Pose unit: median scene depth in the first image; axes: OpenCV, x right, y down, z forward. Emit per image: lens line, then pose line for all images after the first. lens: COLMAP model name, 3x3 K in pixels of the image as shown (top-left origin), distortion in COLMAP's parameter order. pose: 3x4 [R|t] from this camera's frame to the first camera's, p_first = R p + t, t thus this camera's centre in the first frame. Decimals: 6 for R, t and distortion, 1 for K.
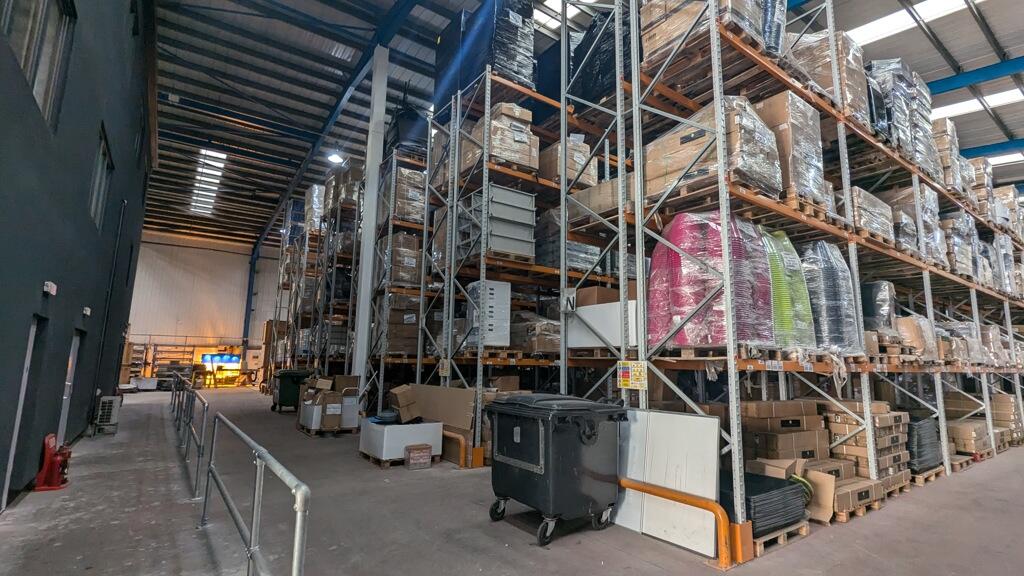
lens RADIAL K [[484.2, 0, 508.6], [0, 484.2, 288.4], [0, 0, 1]] dist [-0.011927, 0.000798]
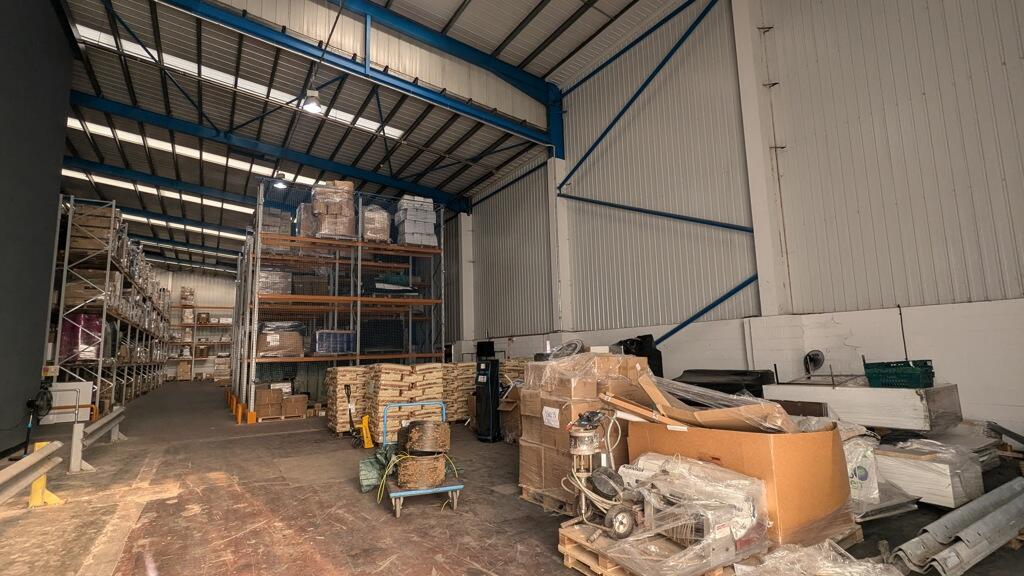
lens RADIAL K [[482.2, 0, 518.3], [0, 482.2, 287.3], [0, 0, 1]] dist [0.000516, -0.001721]
pose [[0.042142, 0.117098, 0.992226, -1.995332], [-0.121677, 0.986317, -0.111233, -0.254459], [-0.991675, -0.116044, 0.055814, -1.435252]]
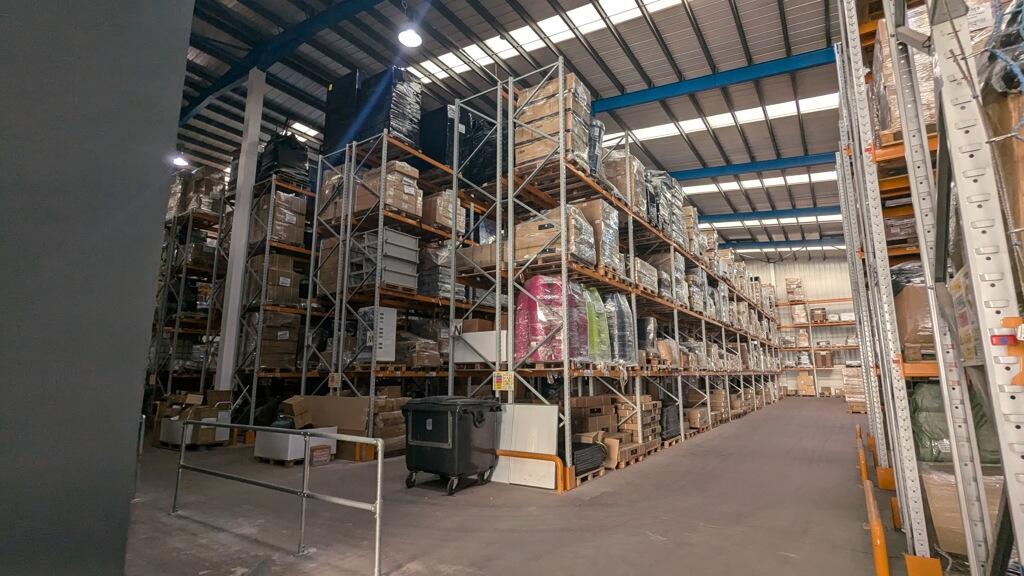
lens RADIAL K [[482.2, 0, 518.3], [0, 482.2, 287.3], [0, 0, 1]] dist [0.000516, -0.001721]
pose [[0.931860, 0.045041, 0.360010, -0.210240], [-0.036541, 0.998870, -0.030386, -0.055525], [-0.360972, 0.015160, 0.932453, -0.341868]]
